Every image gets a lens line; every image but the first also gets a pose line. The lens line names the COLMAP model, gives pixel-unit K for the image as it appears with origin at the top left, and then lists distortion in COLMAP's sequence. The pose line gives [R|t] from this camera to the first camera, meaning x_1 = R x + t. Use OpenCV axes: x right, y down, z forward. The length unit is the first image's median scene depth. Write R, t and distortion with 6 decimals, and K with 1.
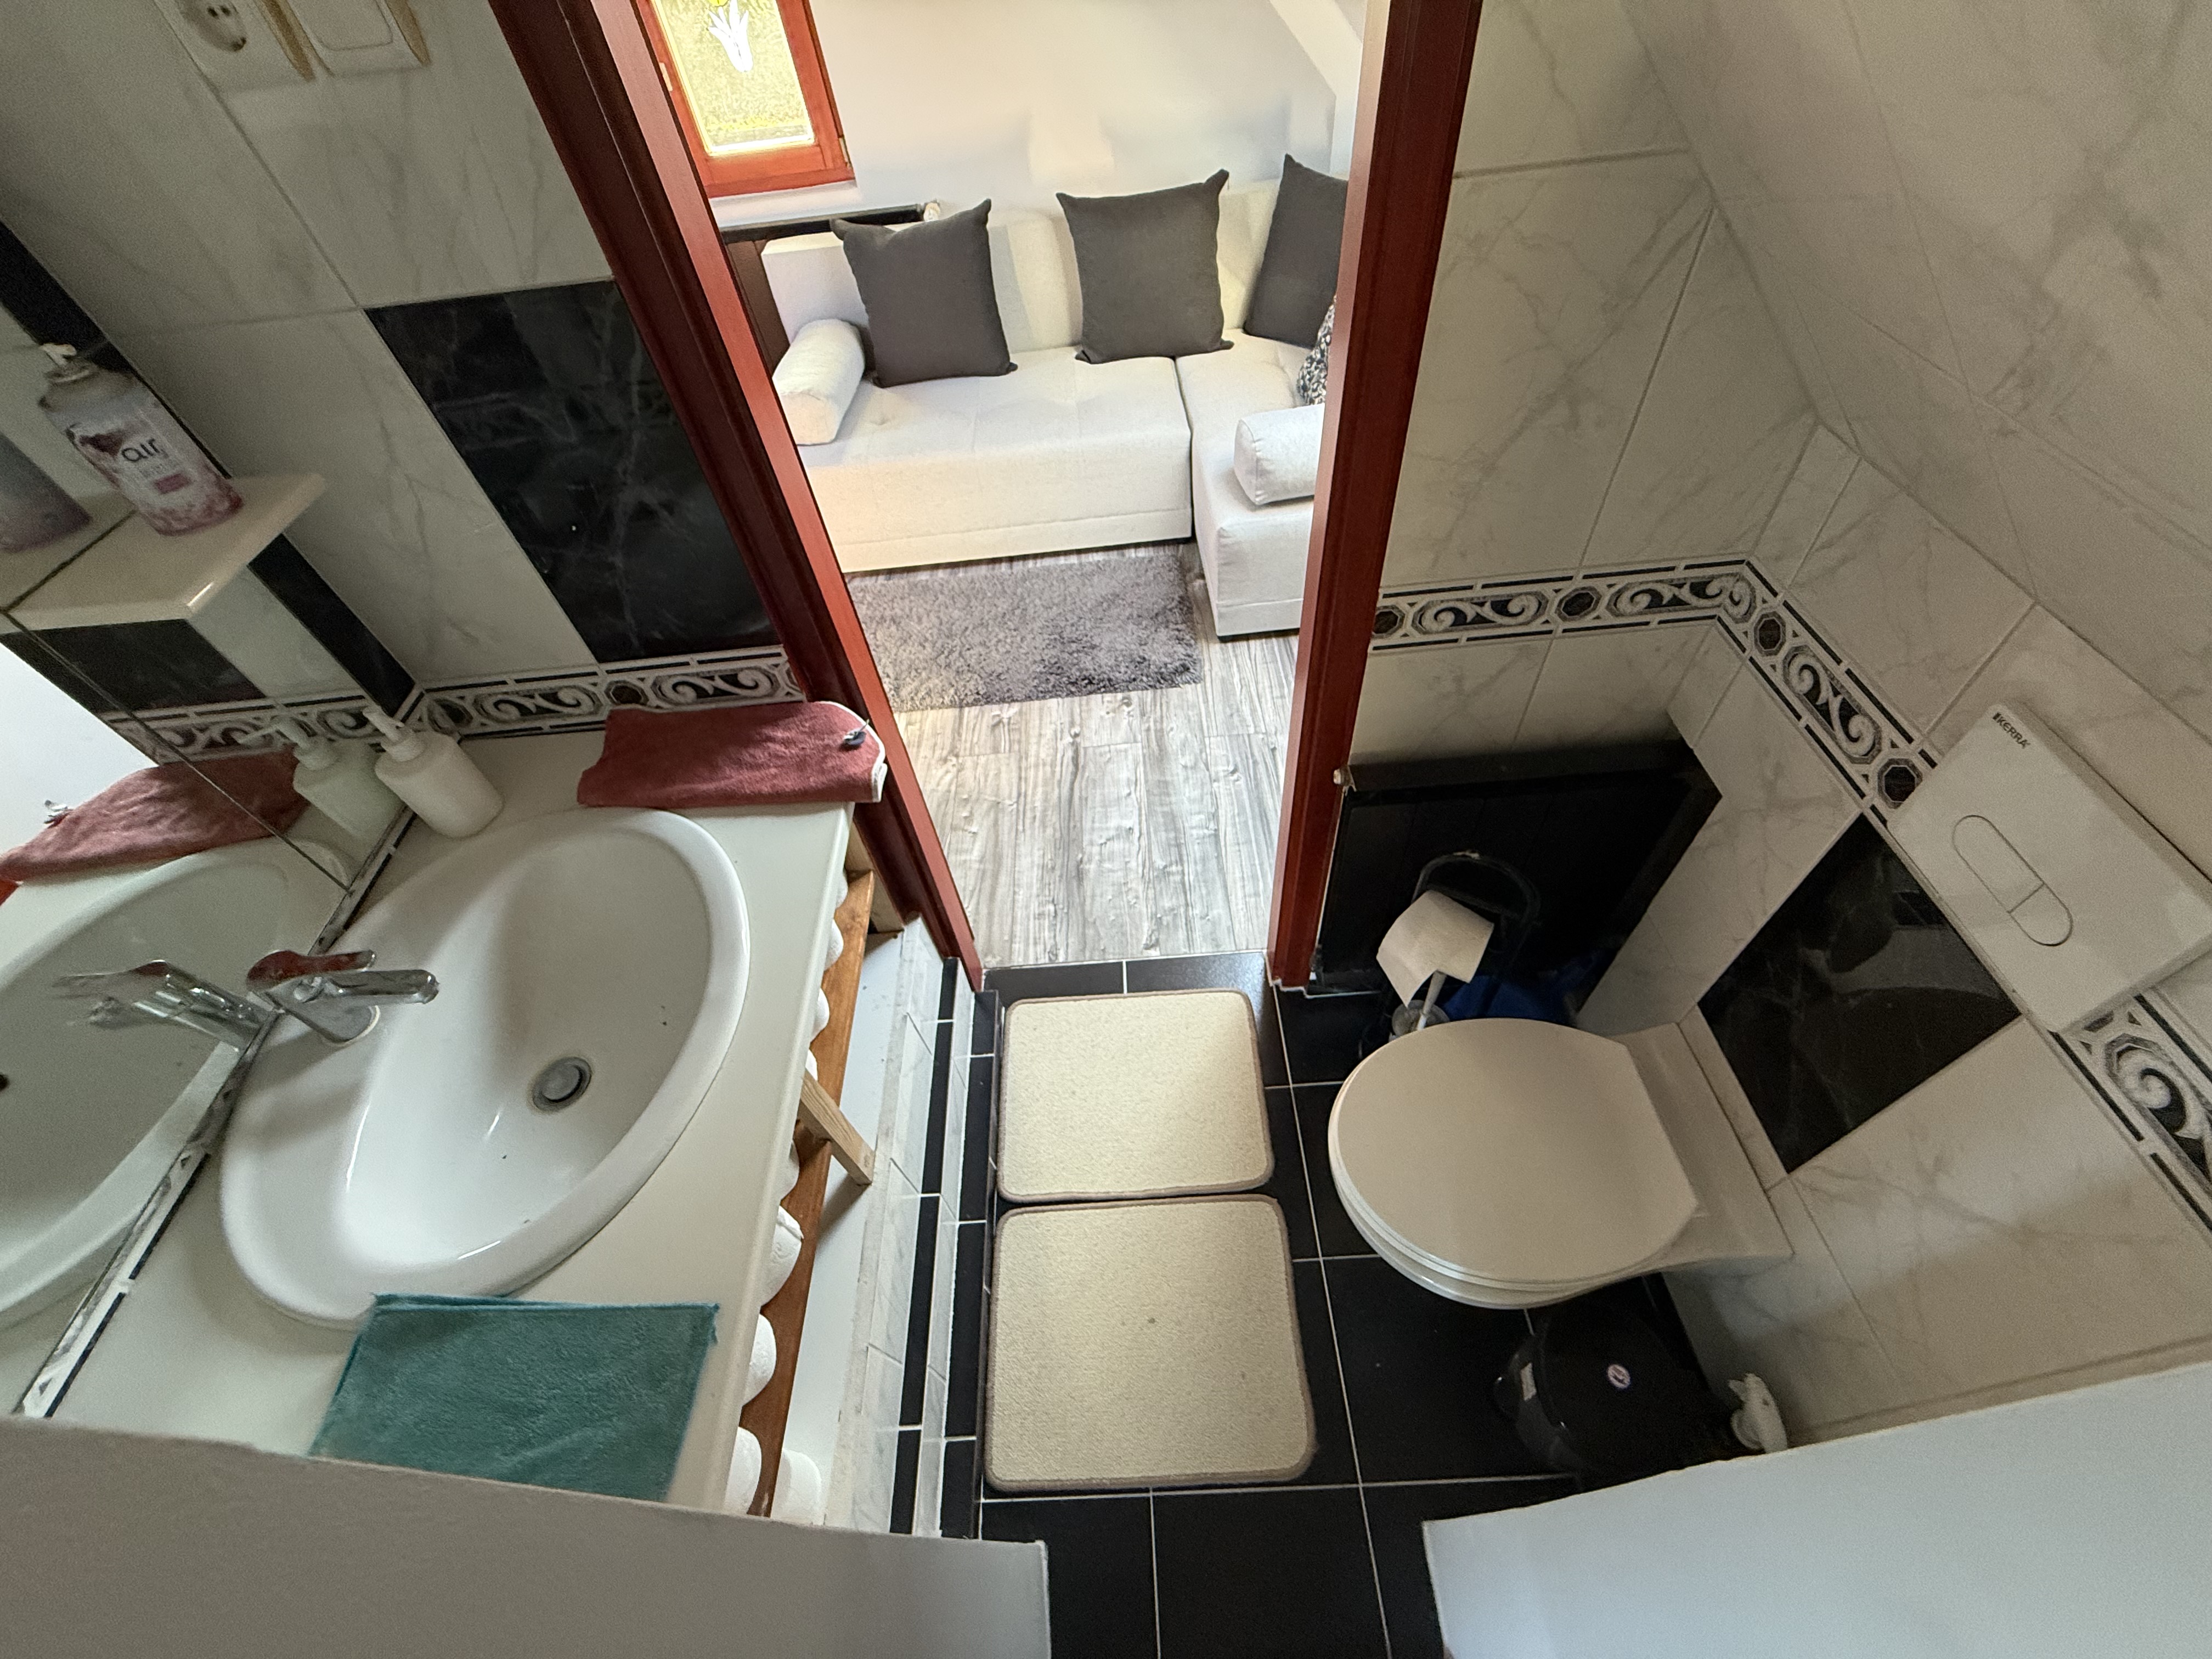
lens RADIAL K [[882.5, 0, 1098.1], [0, 882.5, 828.7], [0, 0, 1]] dist [0.001314, -0.000589]
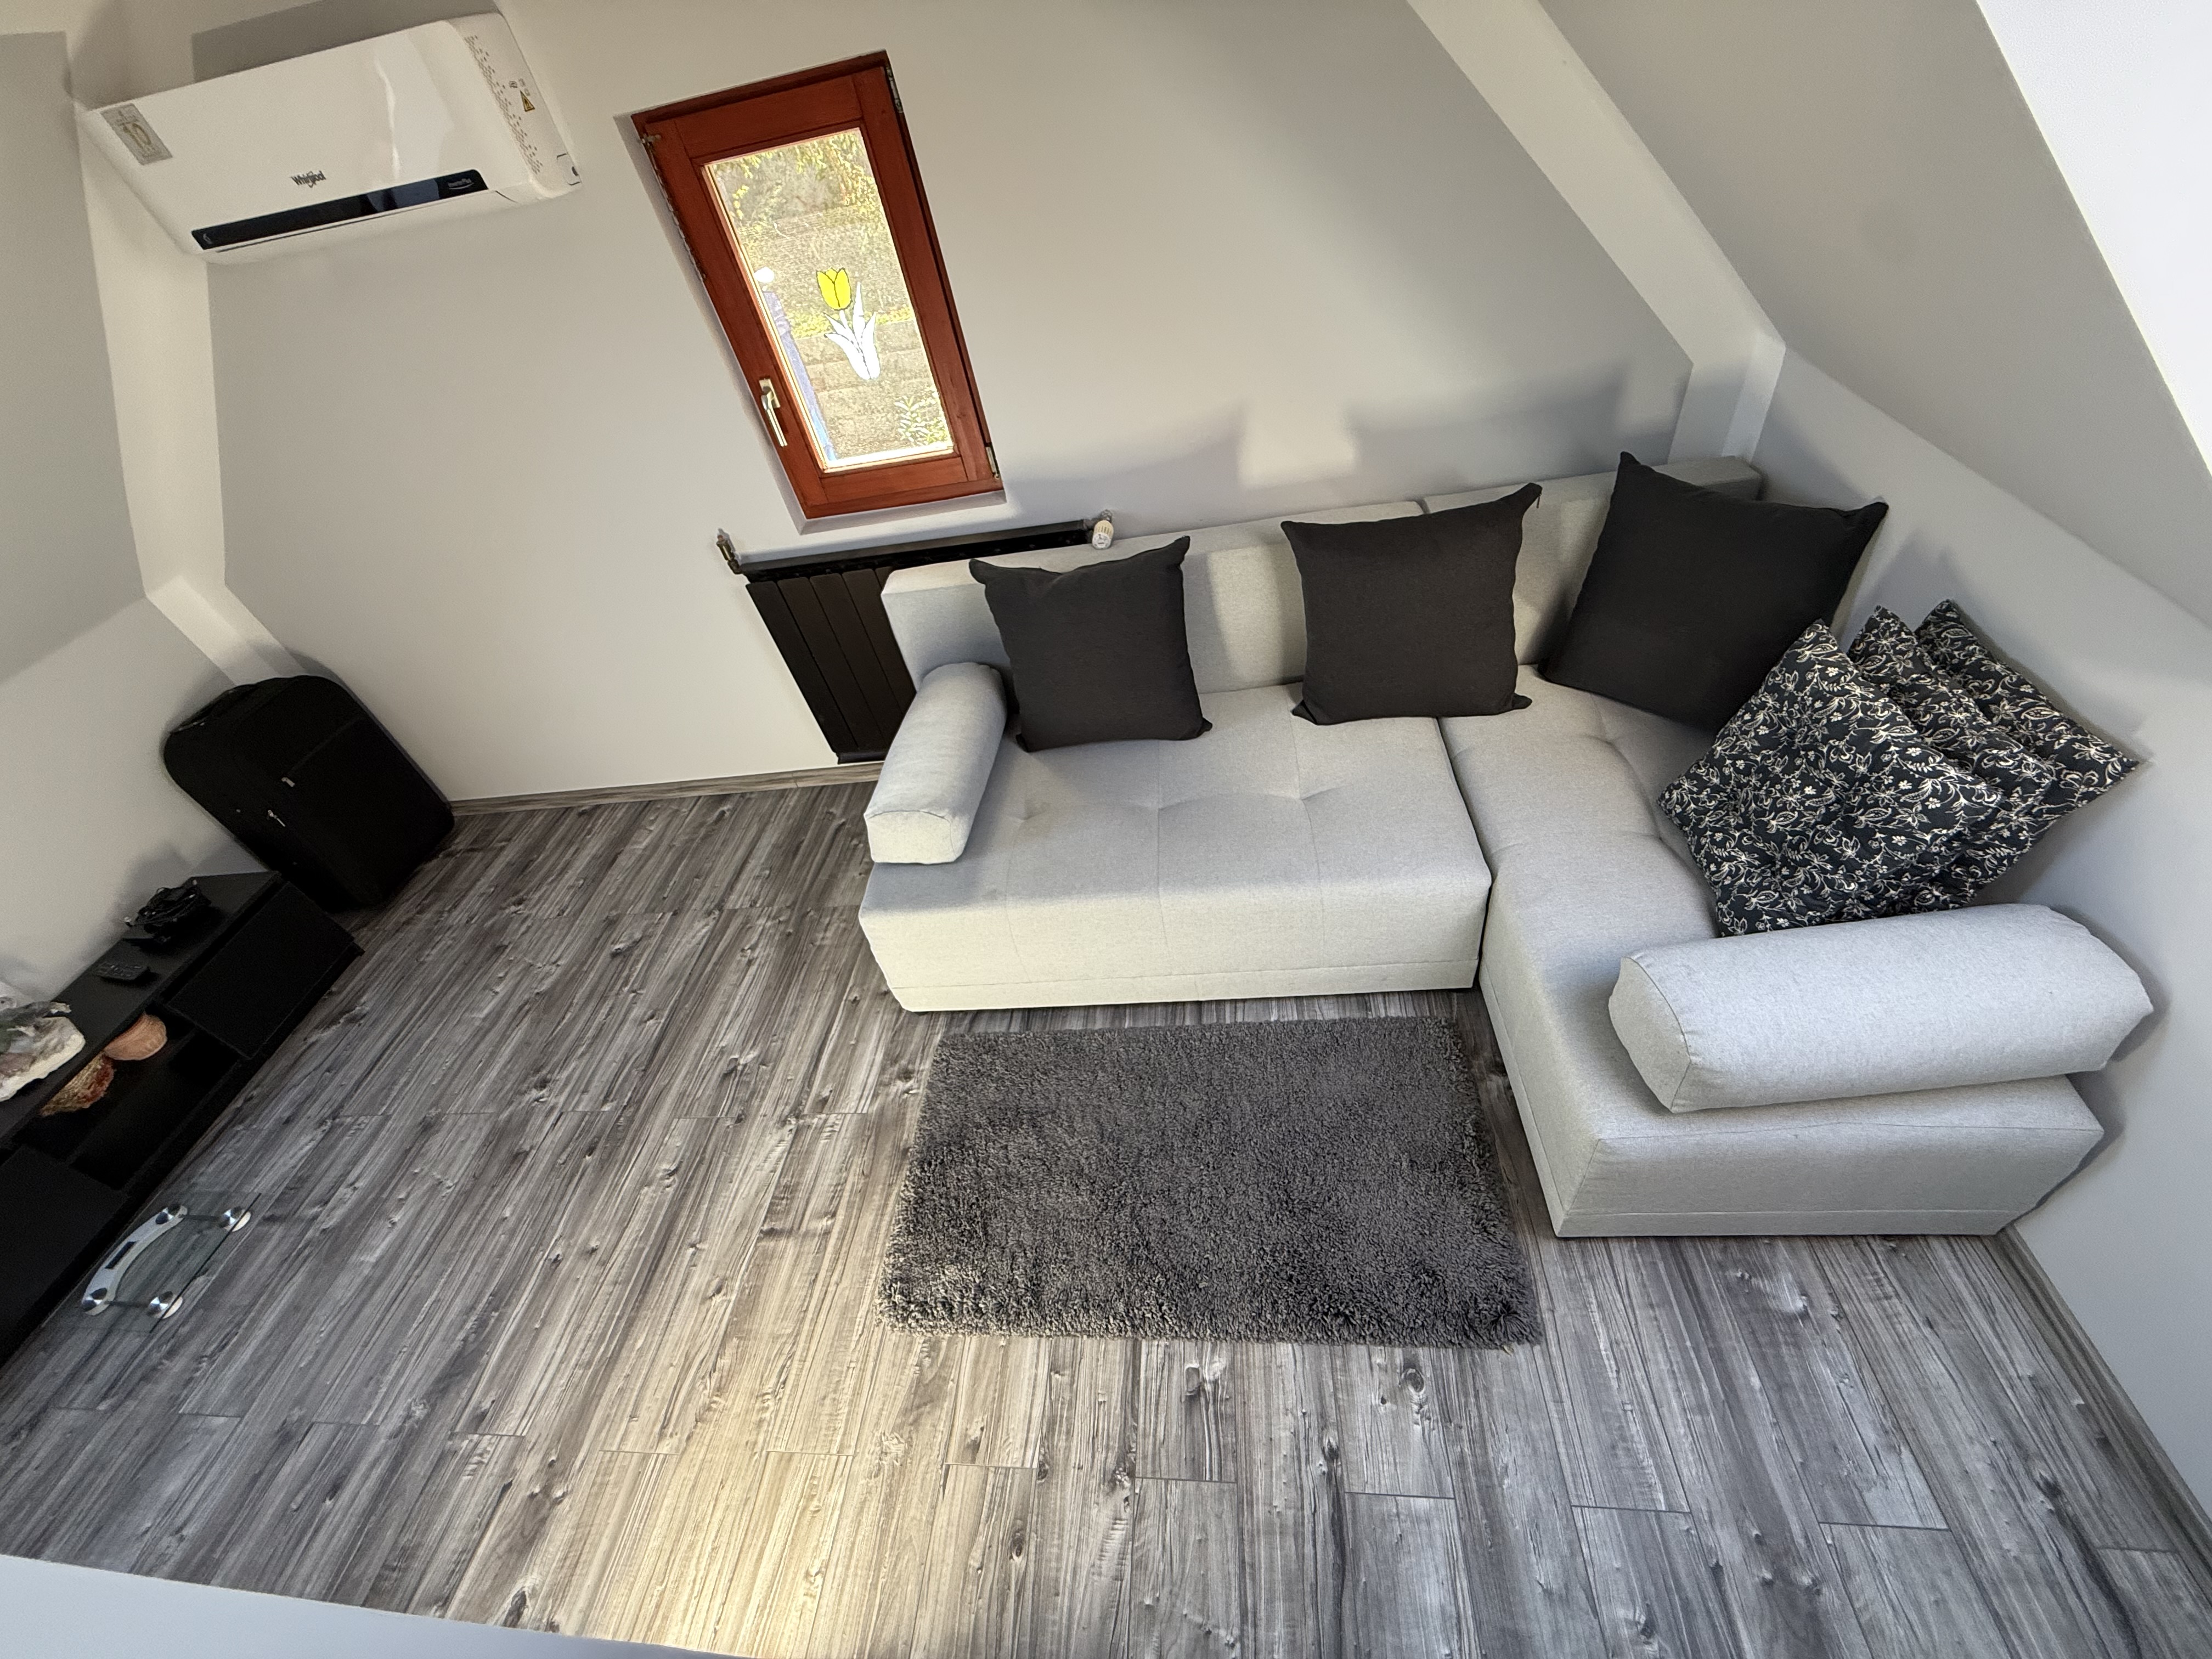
lens RADIAL K [[882.5, 0, 1100.4], [0, 882.5, 829.4], [0, 0, 1]] dist [0.001314, -0.000589]
pose [[0.990897, 0.014035, -0.133885, -0.100994], [-0.027477, 0.994699, -0.099089, -0.437917], [0.131785, 0.101866, 0.986030, 0.337584]]
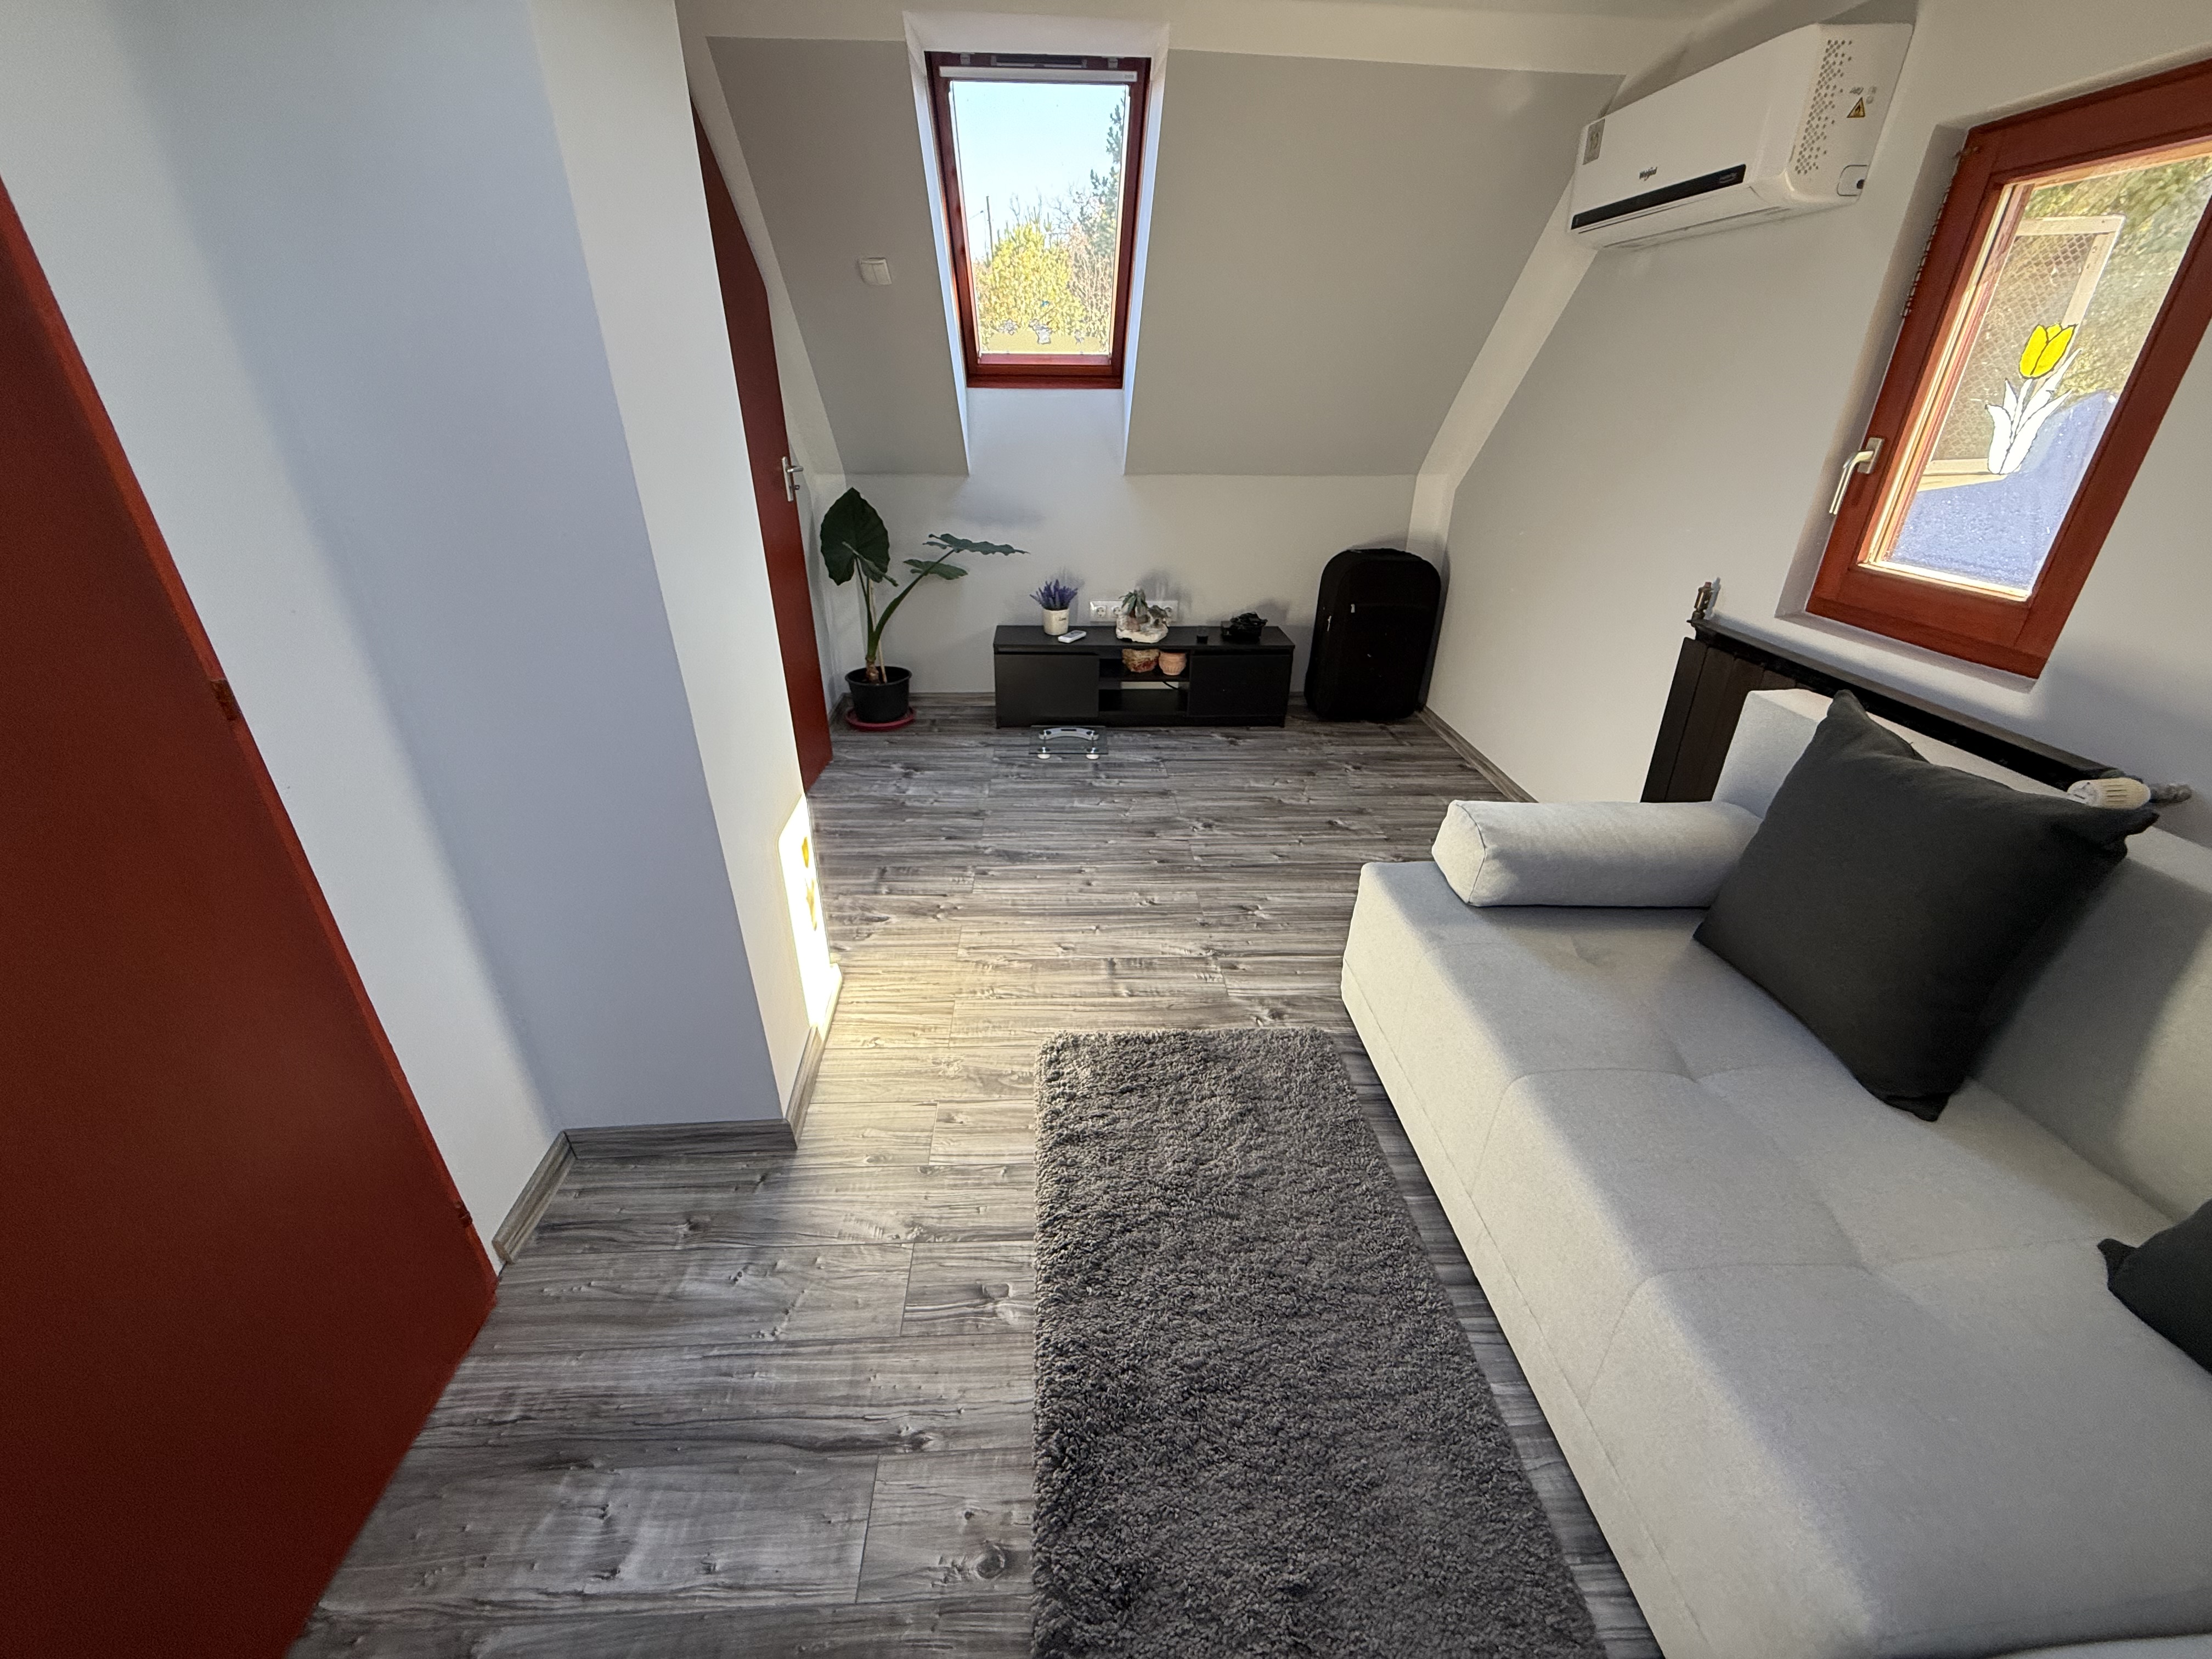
lens RADIAL K [[882.5, 0, 1103.0], [0, 882.5, 826.9], [0, 0, 1]] dist [0.001314, -0.000589]
pose [[0.026991, 0.528763, -0.848341, 0.209741], [-0.772440, 0.549708, 0.318052, -0.517870], [0.634514, 0.646708, 0.423274, 0.596189]]
